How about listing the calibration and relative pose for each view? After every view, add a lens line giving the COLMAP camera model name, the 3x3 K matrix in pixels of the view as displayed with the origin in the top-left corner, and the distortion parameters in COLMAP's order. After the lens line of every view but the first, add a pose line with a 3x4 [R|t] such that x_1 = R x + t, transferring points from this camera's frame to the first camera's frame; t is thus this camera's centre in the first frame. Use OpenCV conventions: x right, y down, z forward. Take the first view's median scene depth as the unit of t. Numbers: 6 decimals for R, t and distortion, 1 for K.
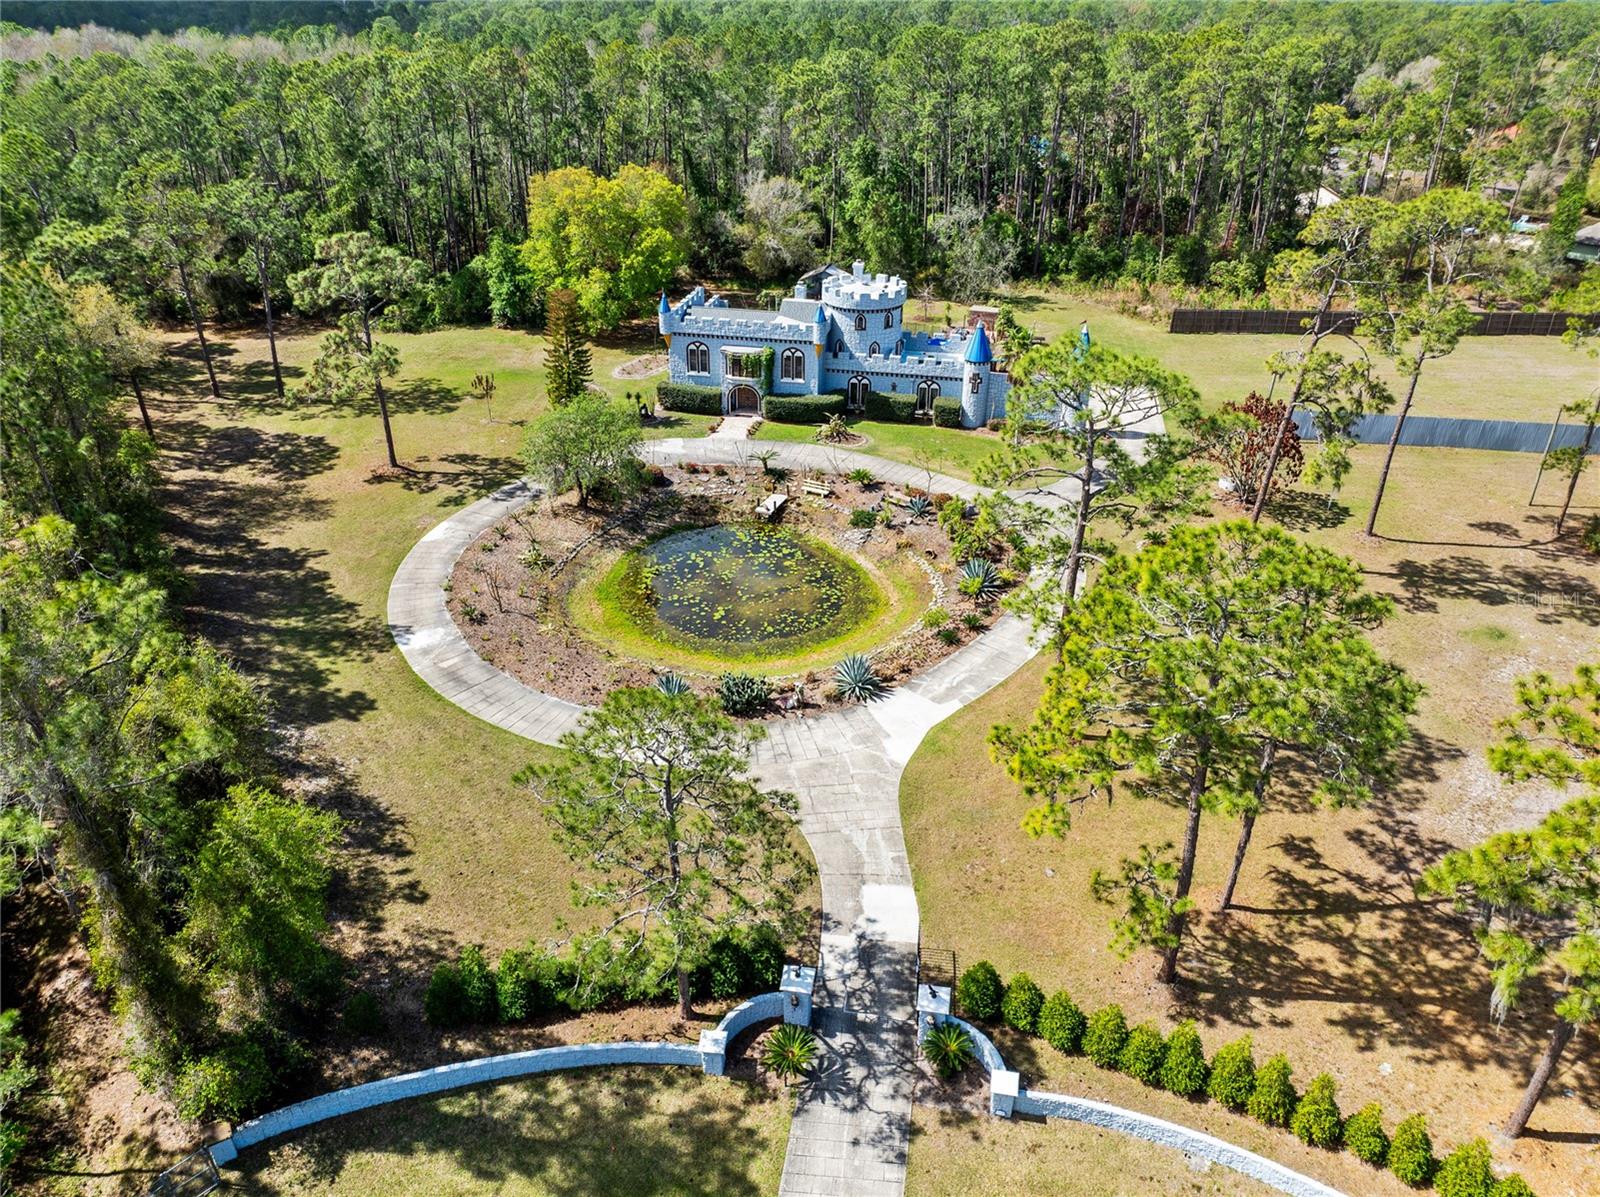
lens RADIAL K [[1099.7, 0, 800.0], [0, 1099.7, 598.5], [0, 0, 1]] dist [-0.037248, 0.002568]
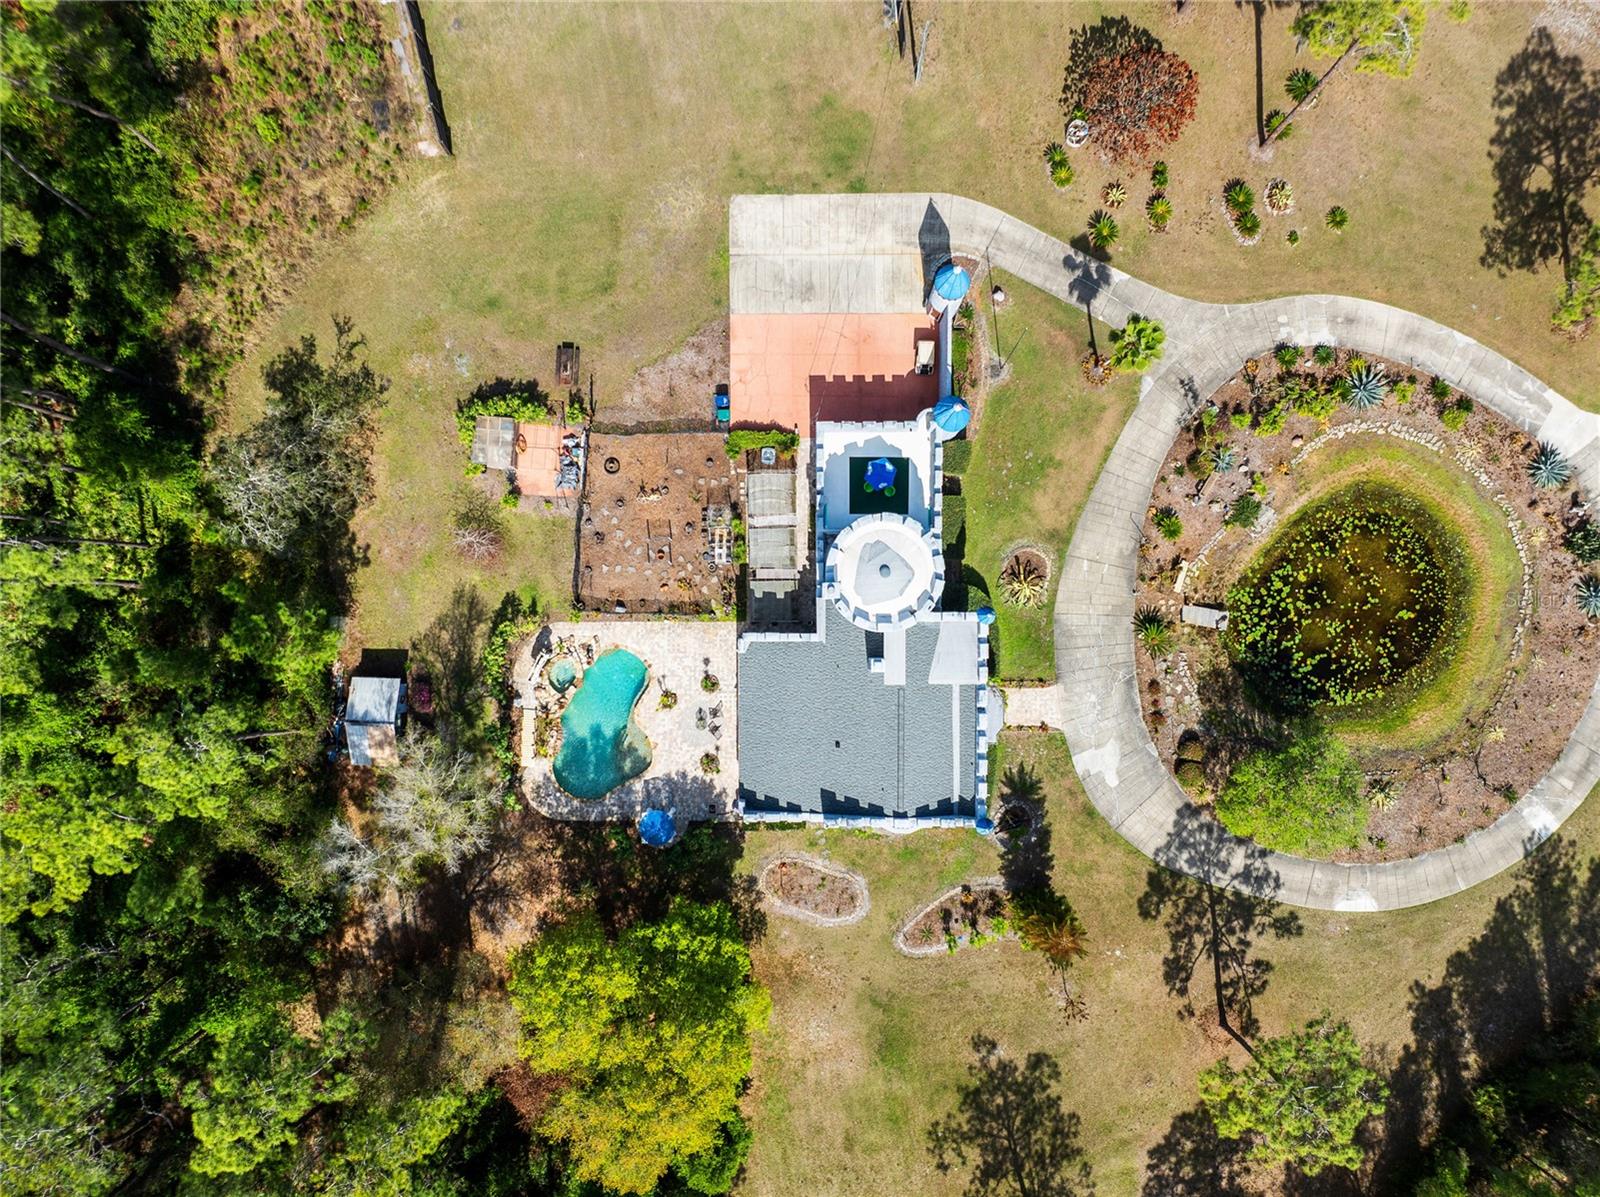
lens RADIAL K [[1099.7, 0, 800.0], [0, 1099.7, 598.5], [0, 0, 1]] dist [-0.037248, 0.002568]
pose [[-0.216103, -0.974259, -0.064185, 0.152231], [0.482877, -0.163781, 0.860236, -1.281781], [-0.848604, 0.154906, 0.505840, 0.968784]]
